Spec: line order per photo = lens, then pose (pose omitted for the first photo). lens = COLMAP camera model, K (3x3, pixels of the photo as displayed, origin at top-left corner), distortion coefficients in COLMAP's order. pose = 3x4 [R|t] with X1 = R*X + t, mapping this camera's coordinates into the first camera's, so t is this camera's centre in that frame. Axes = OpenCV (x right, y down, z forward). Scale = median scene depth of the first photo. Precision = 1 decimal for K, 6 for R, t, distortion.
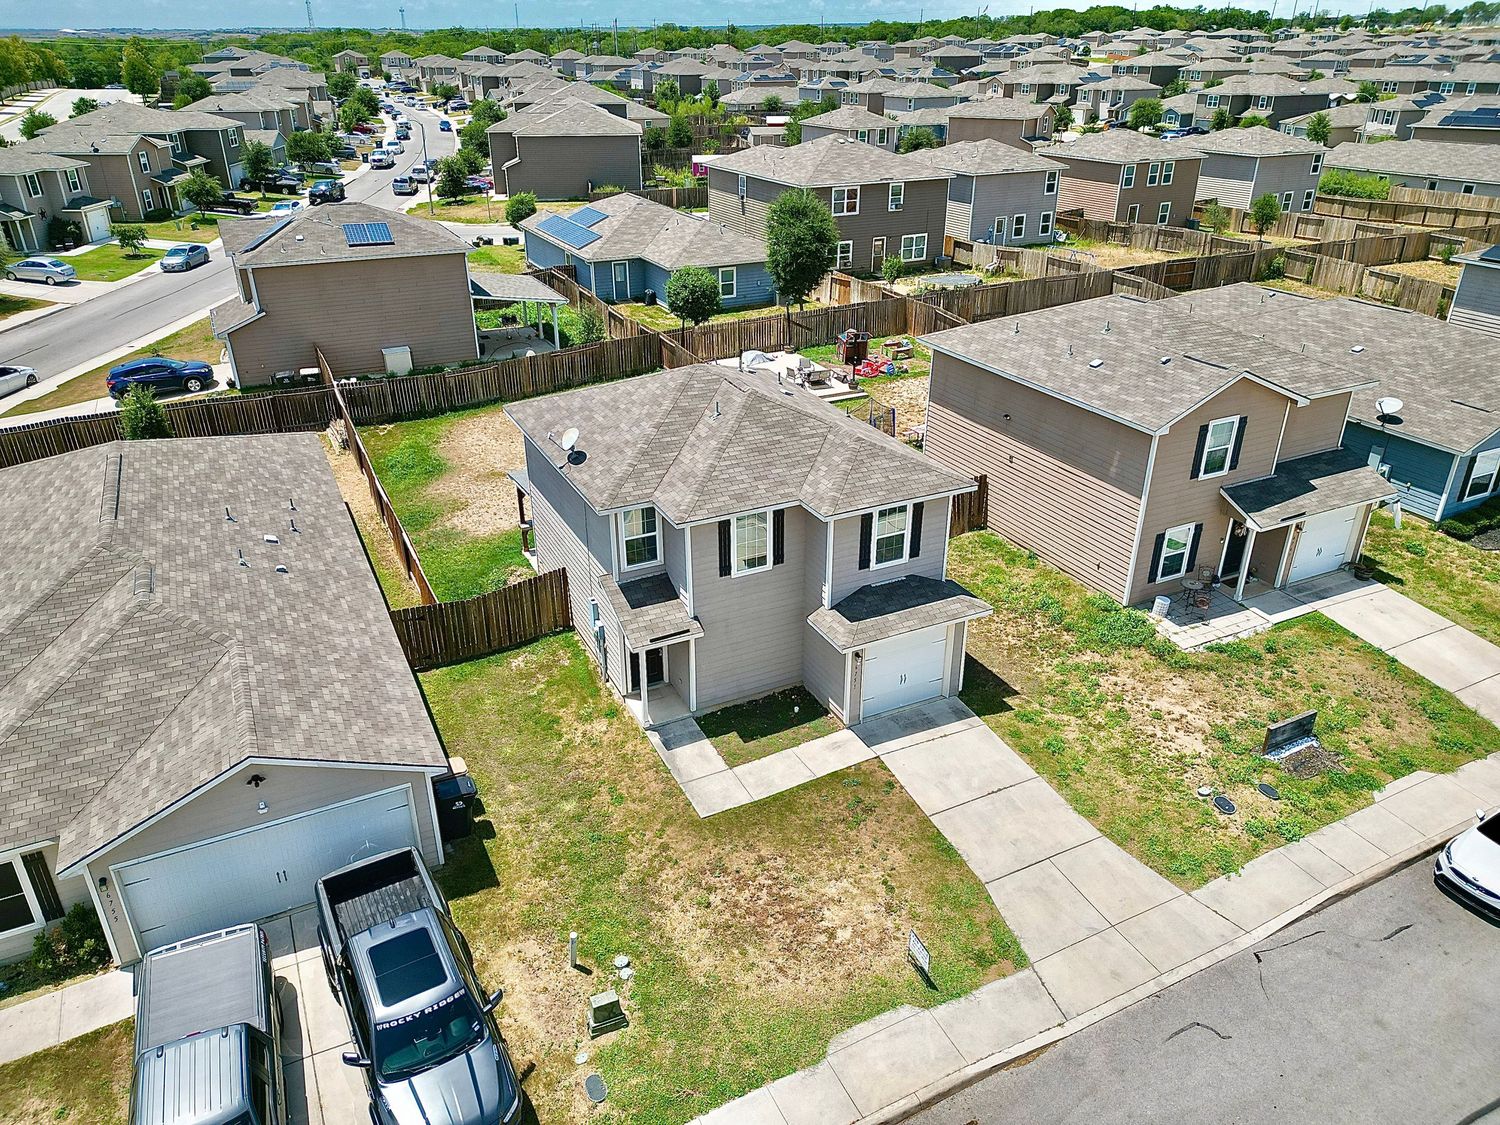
lens RADIAL K [[1044.6, 0, 750.0], [0, 1044.6, 562.5], [0, 0, 1]] dist [0.074331, -0.070648]
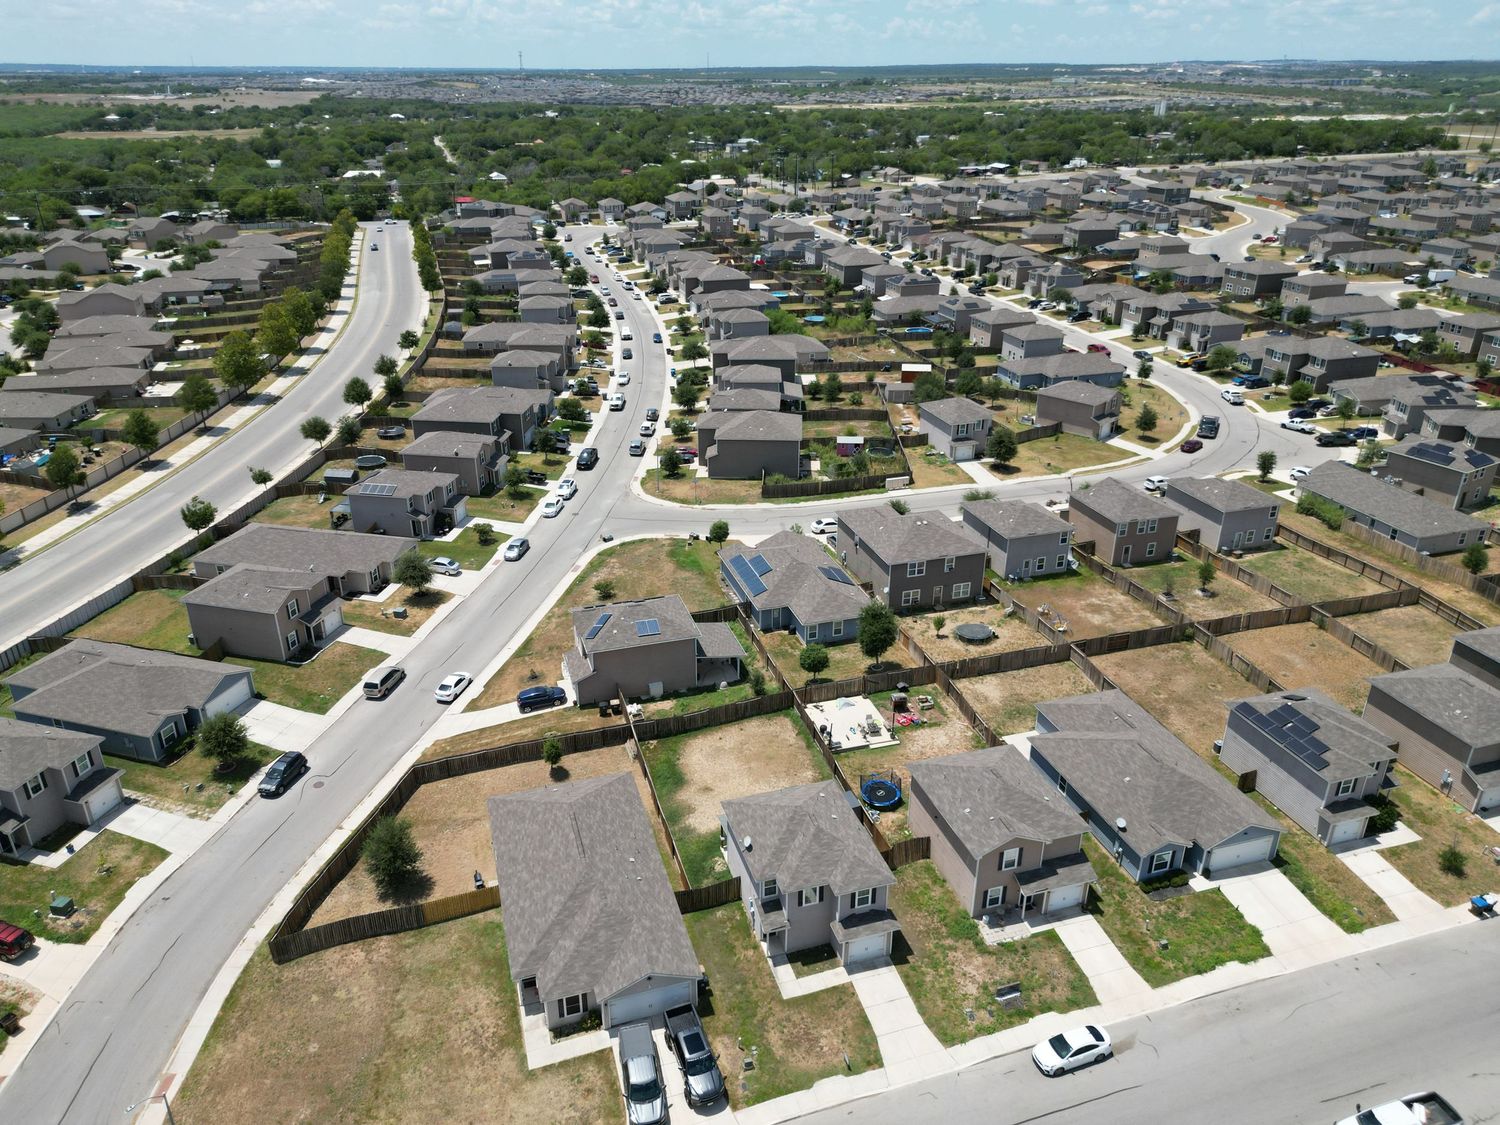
lens RADIAL K [[1037.6, 0, 749.8], [0, 1037.6, 586.4], [0, 0, 1]] dist [0.088622, -0.120808]
pose [[0.987644, 0.070795, -0.139811, 0.164173], [-0.071395, 0.997448, 0.000726, -0.789640], [0.139505, 0.009265, 0.990178, -1.677262]]
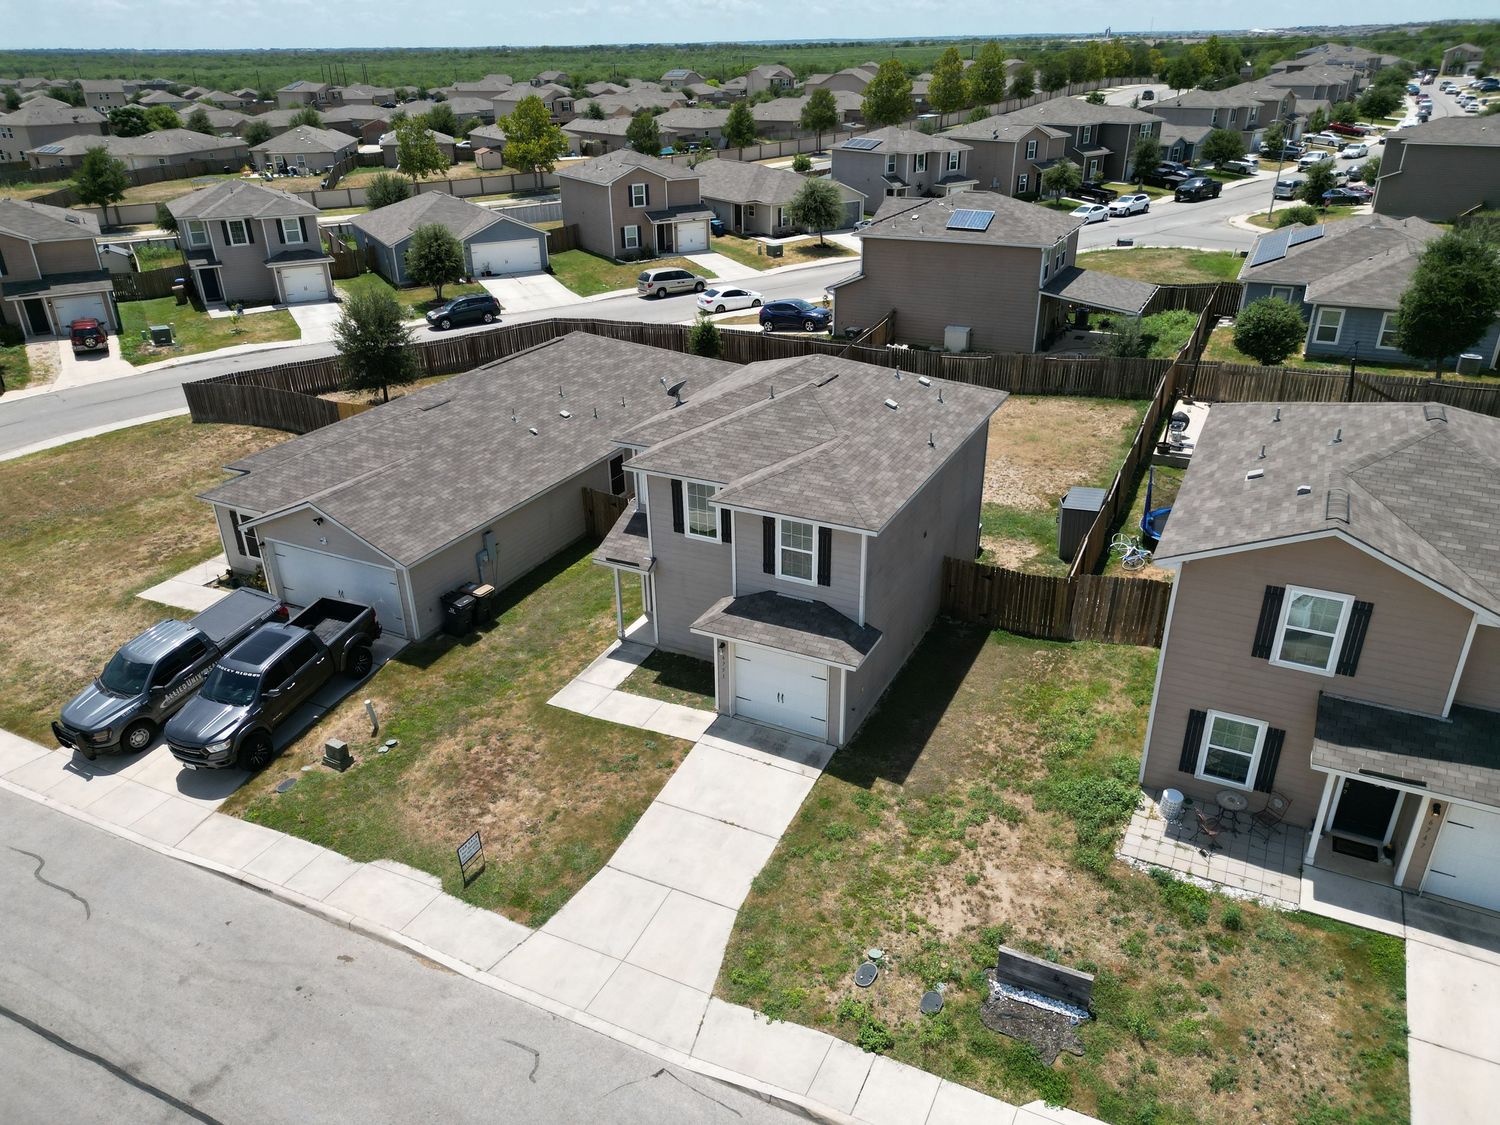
lens RADIAL K [[1051.3, 0, 750.0], [0, 1051.3, 562.5], [0, 0, 1]] dist [0.071102, -0.066919]
pose [[0.602532, 0.343897, -0.720201, 0.805966], [-0.343315, 0.926326, 0.155098, -0.150676], [0.720478, 0.153805, 0.676206, 0.303061]]
